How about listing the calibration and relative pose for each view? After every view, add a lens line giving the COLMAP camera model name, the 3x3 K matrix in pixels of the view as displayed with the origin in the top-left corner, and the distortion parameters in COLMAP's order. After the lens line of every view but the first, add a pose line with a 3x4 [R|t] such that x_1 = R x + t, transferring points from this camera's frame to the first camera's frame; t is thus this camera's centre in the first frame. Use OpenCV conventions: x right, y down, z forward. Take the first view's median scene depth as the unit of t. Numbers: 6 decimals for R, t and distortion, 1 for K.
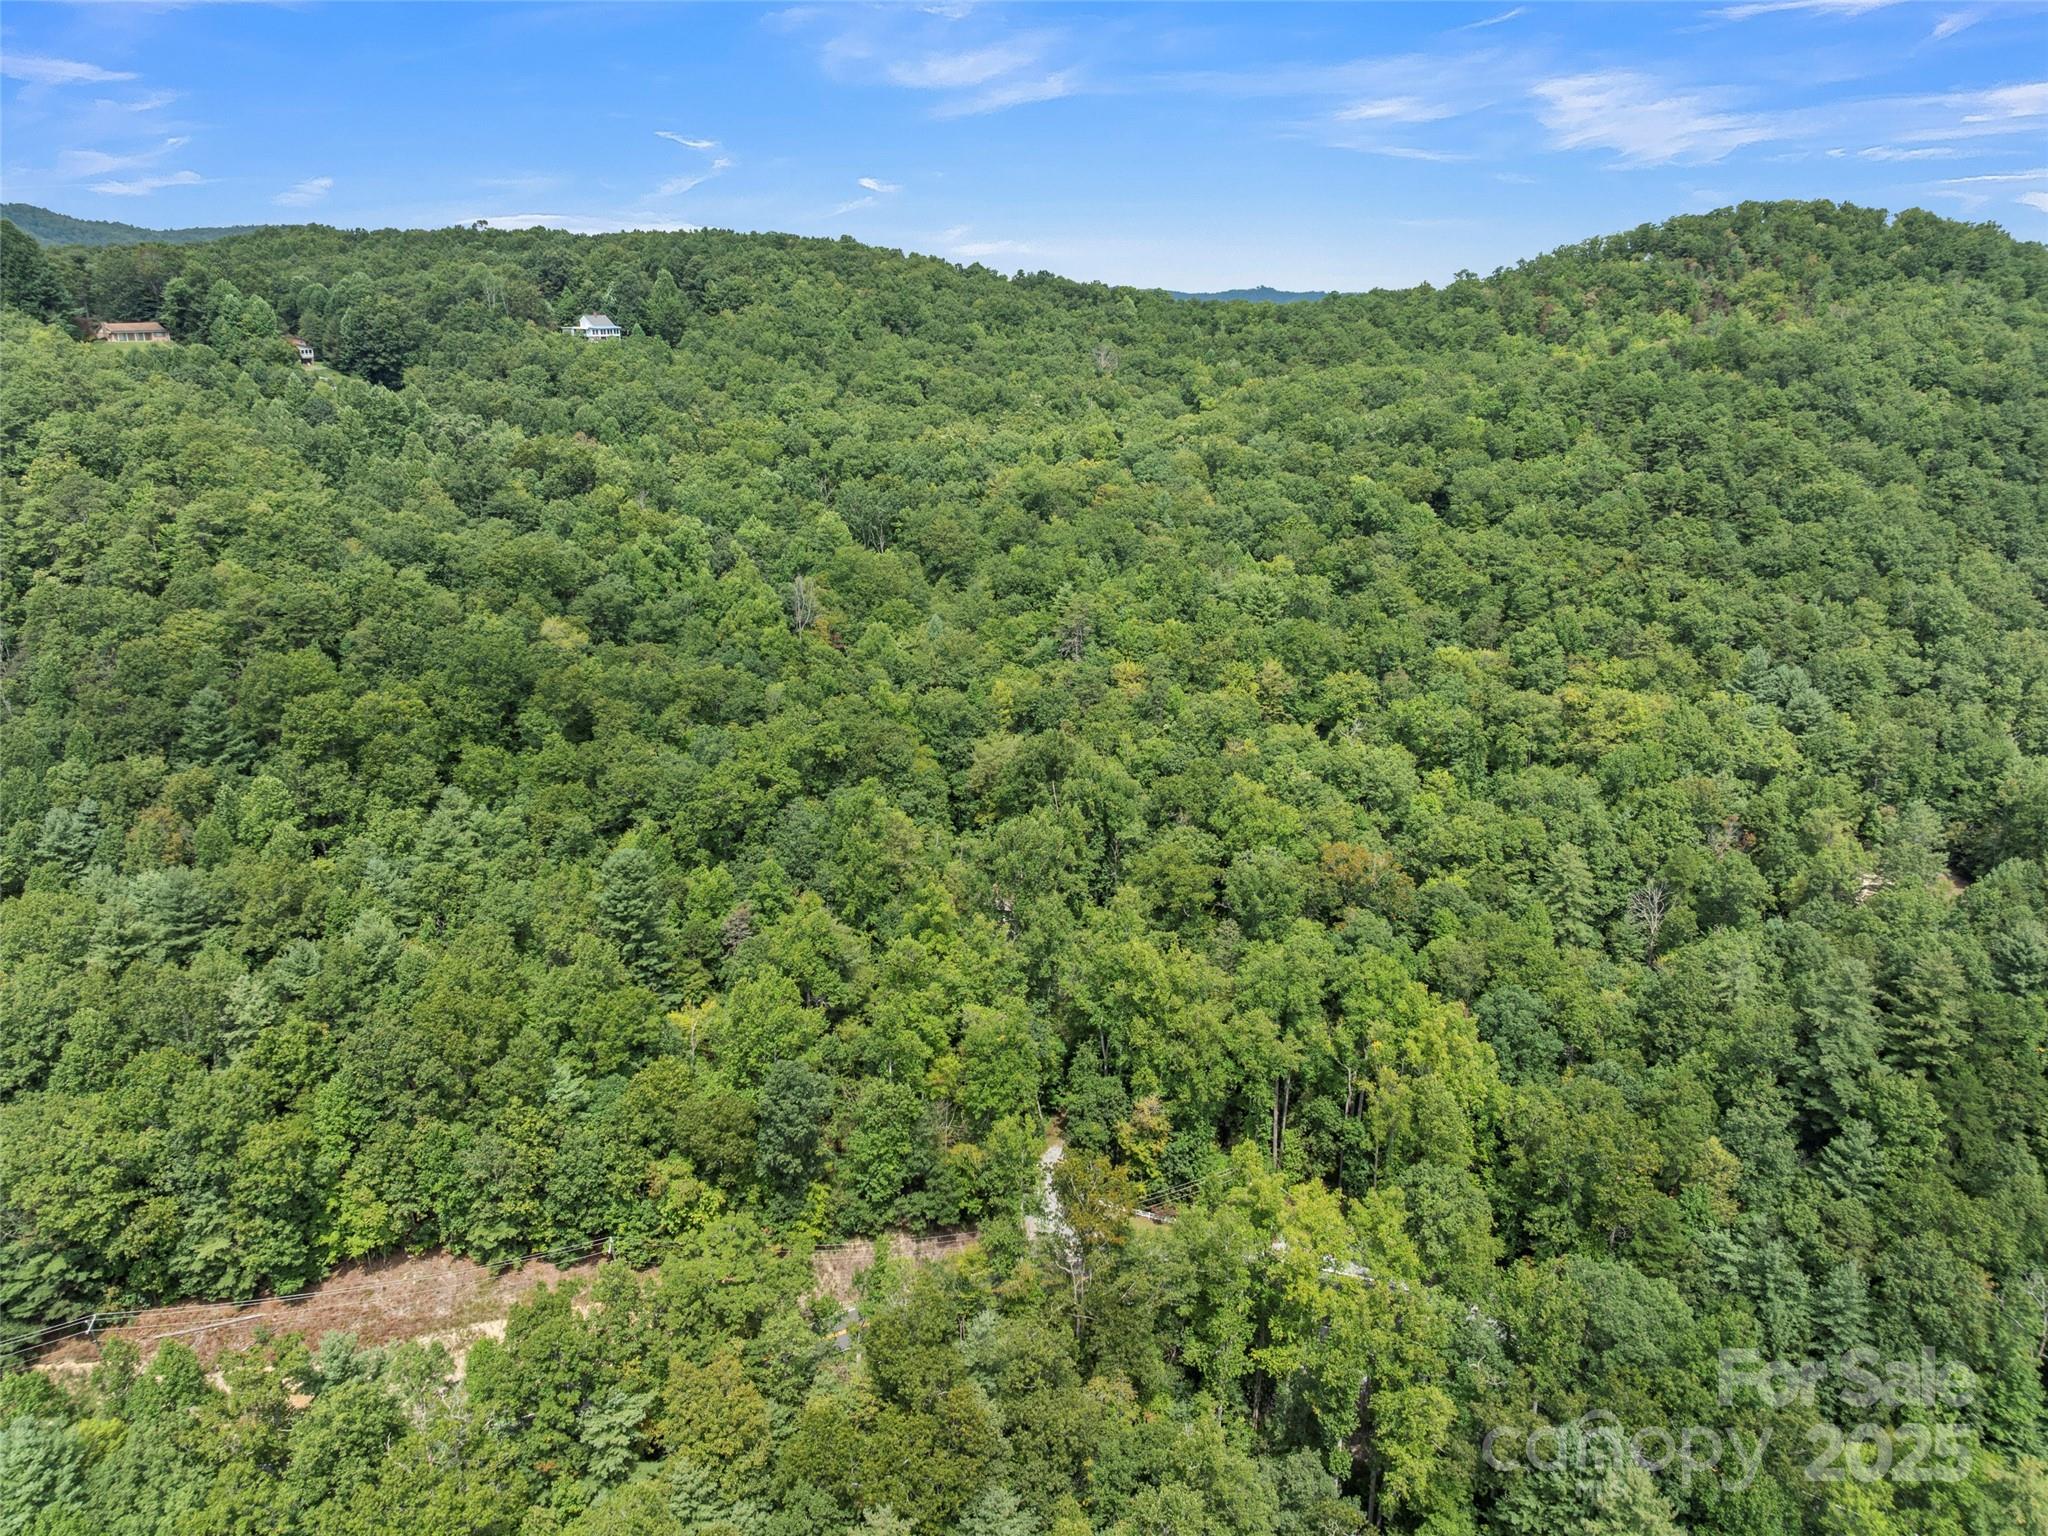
lens RADIAL K [[1443.7, 0, 1024.0], [0, 1443.7, 768.0], [0, 0, 1]] dist [-0.051453, 0.022255]
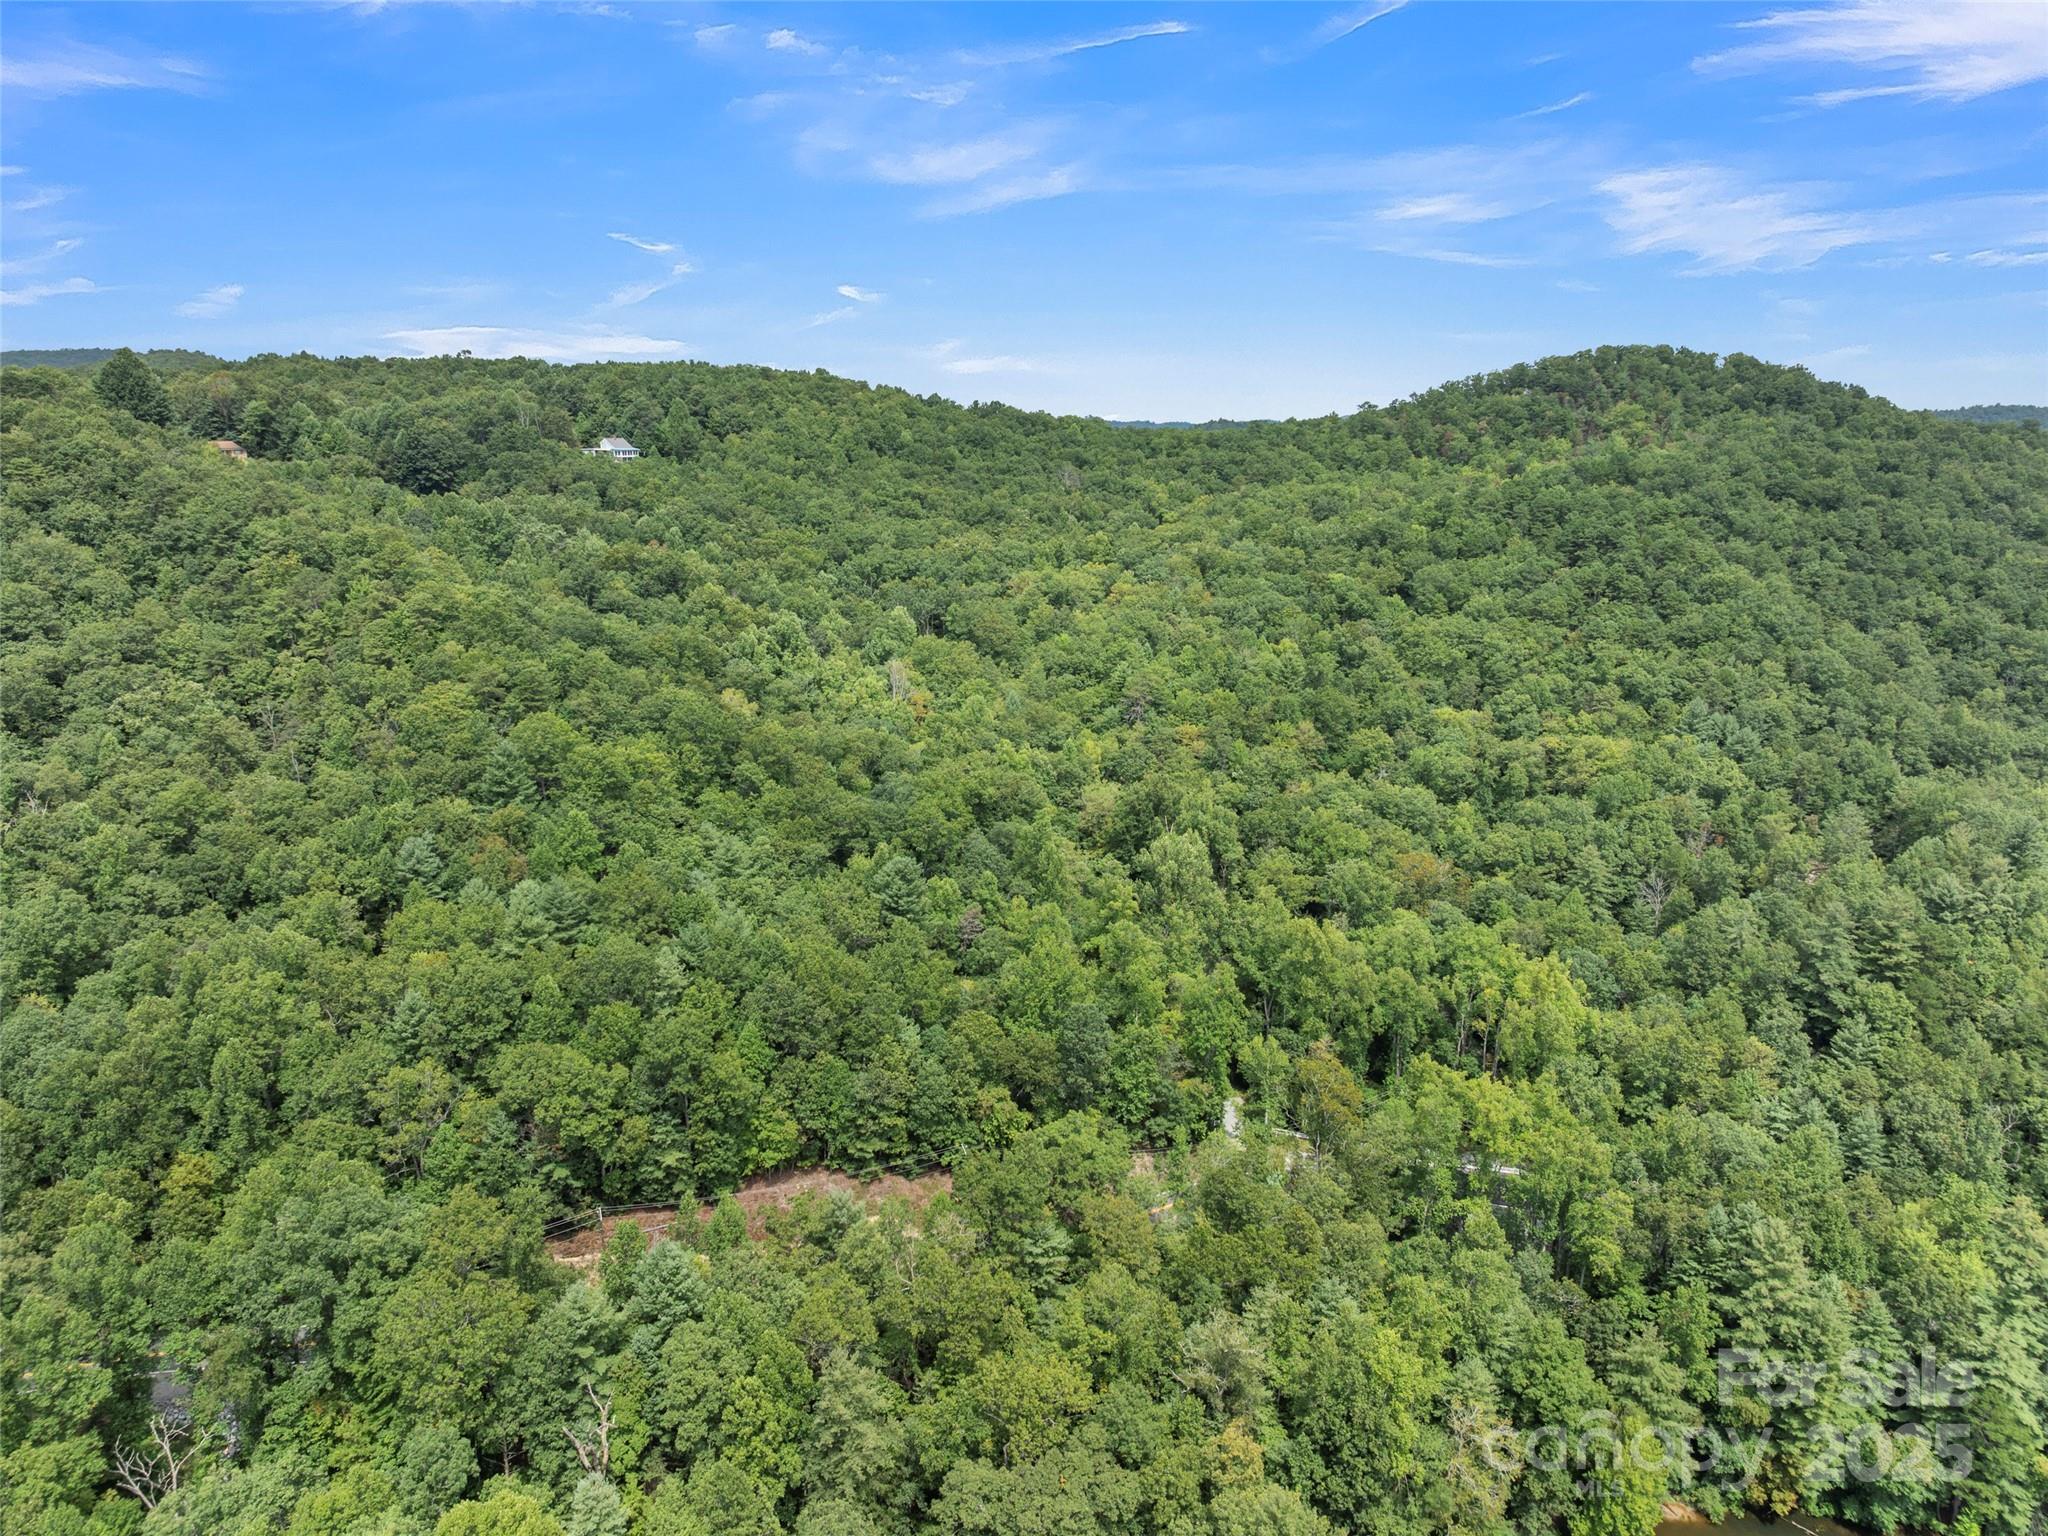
lens RADIAL K [[1440.9, 0, 1024.0], [0, 1440.9, 768.0], [0, 0, 1]] dist [-0.040347, -0.001060]
pose [[0.993058, -0.022625, 0.115427, -0.198944], [0.032143, 0.996173, -0.081273, 0.053749], [-0.113147, 0.084419, 0.989985, -0.155910]]
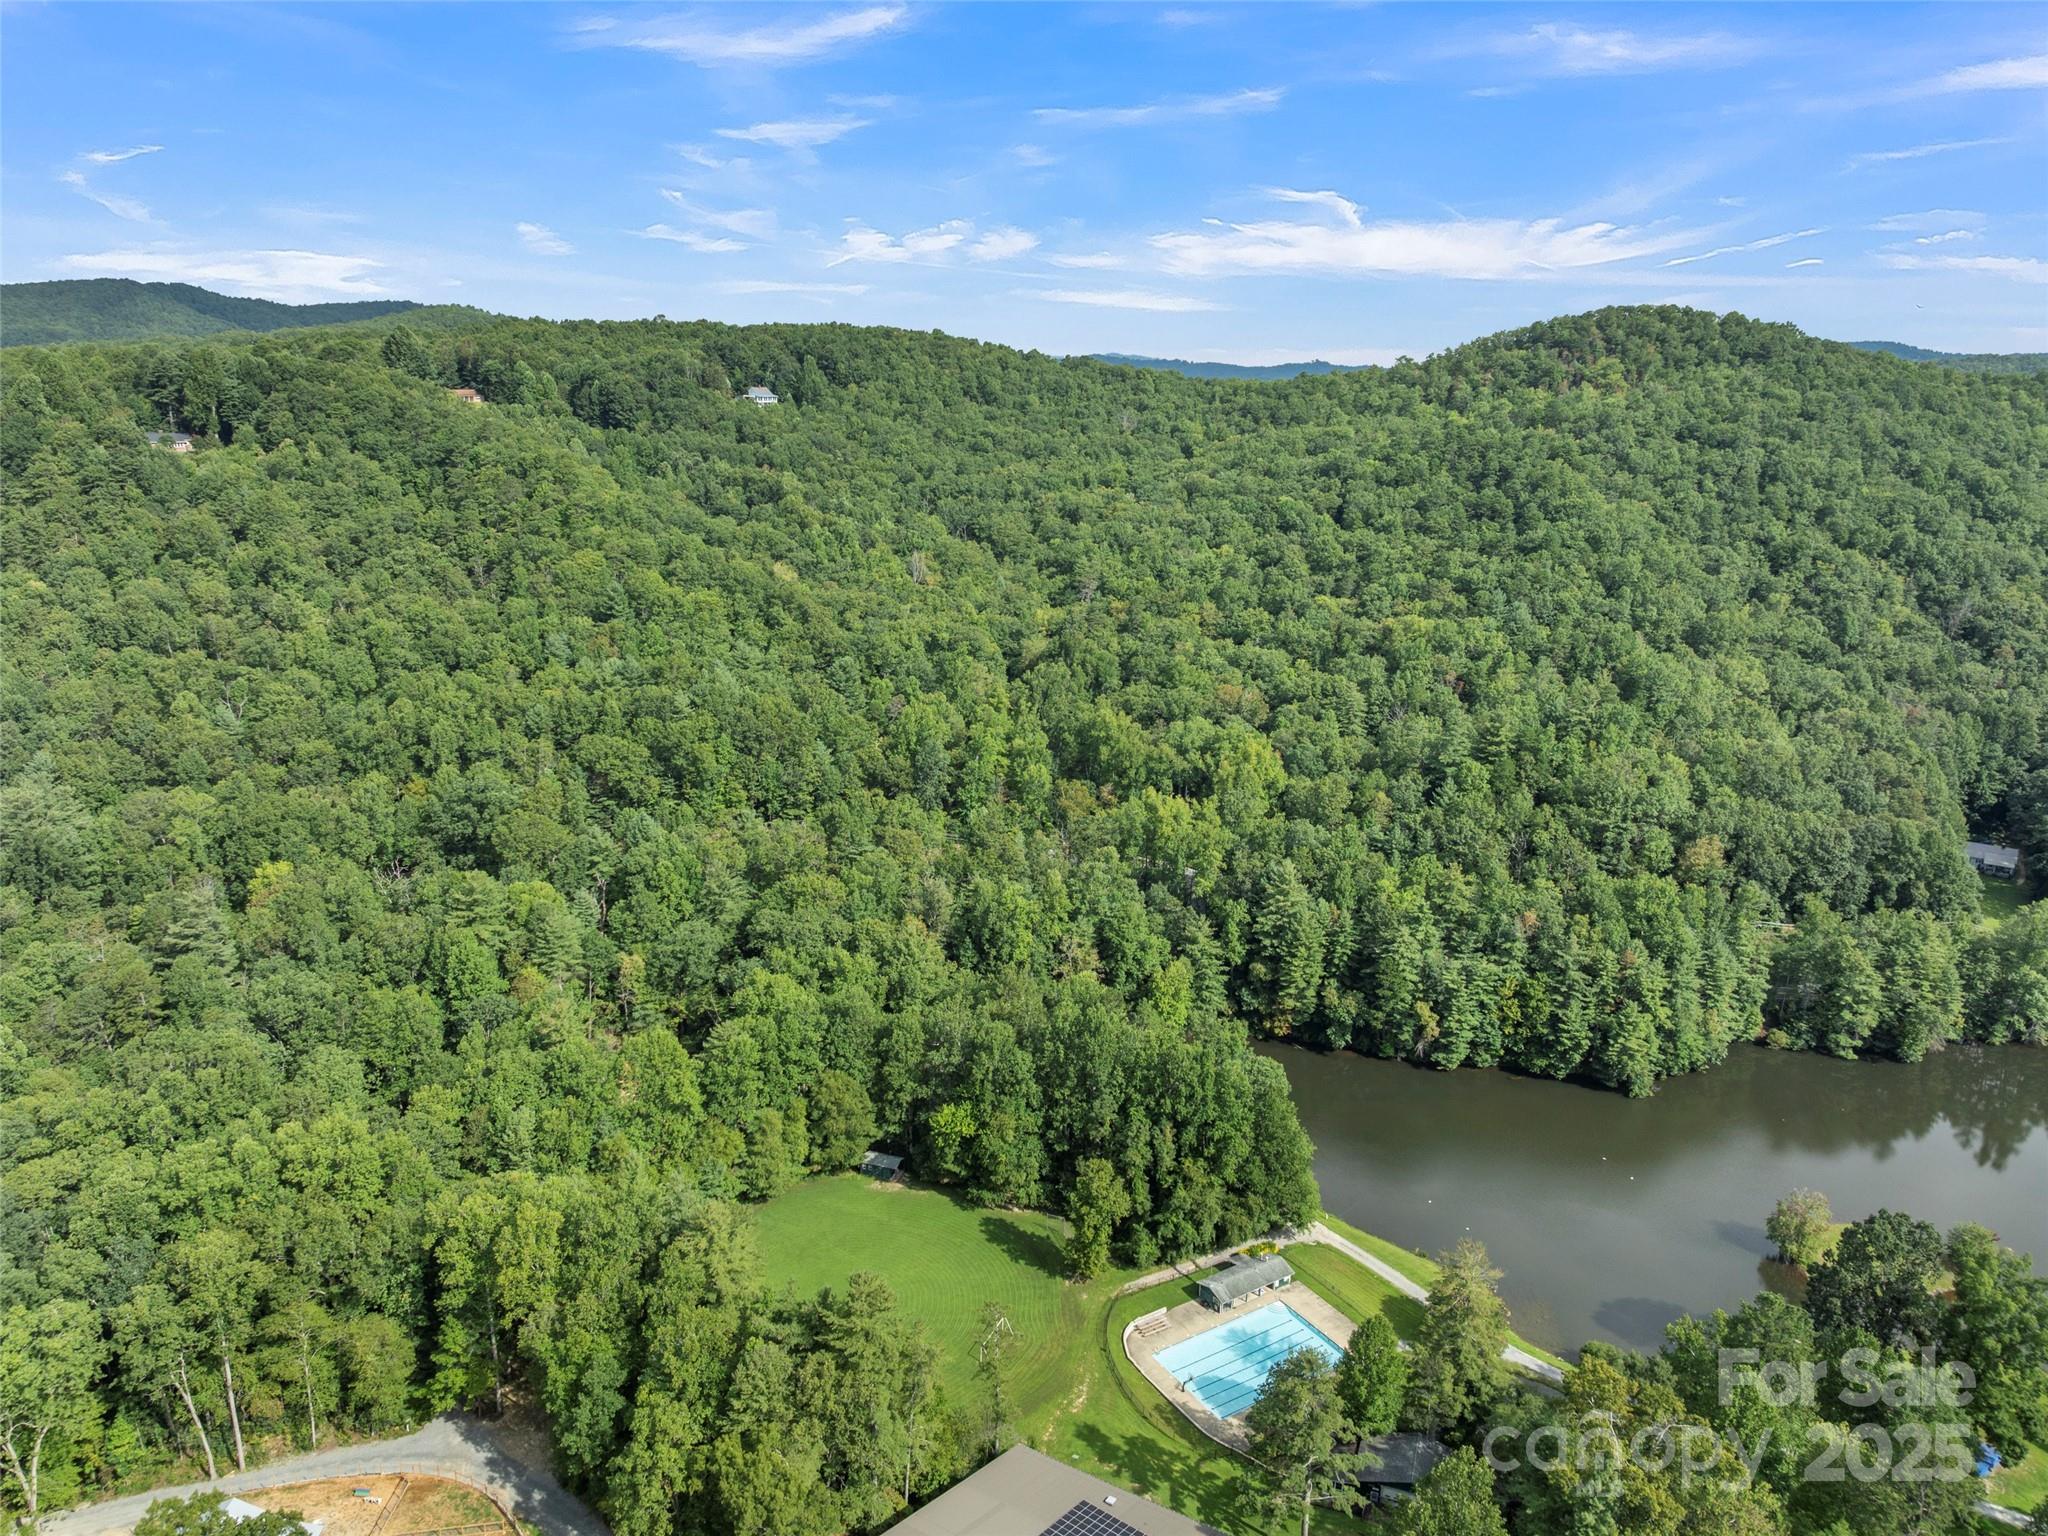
lens RADIAL K [[1440.9, 0, 1024.0], [0, 1440.9, 768.0], [0, 0, 1]] dist [-0.040347, -0.001060]
pose [[0.999098, 0.014481, -0.039908, 0.032203], [-0.016287, 0.998840, -0.045318, 0.186440], [0.039205, 0.045928, 0.998175, -0.605709]]
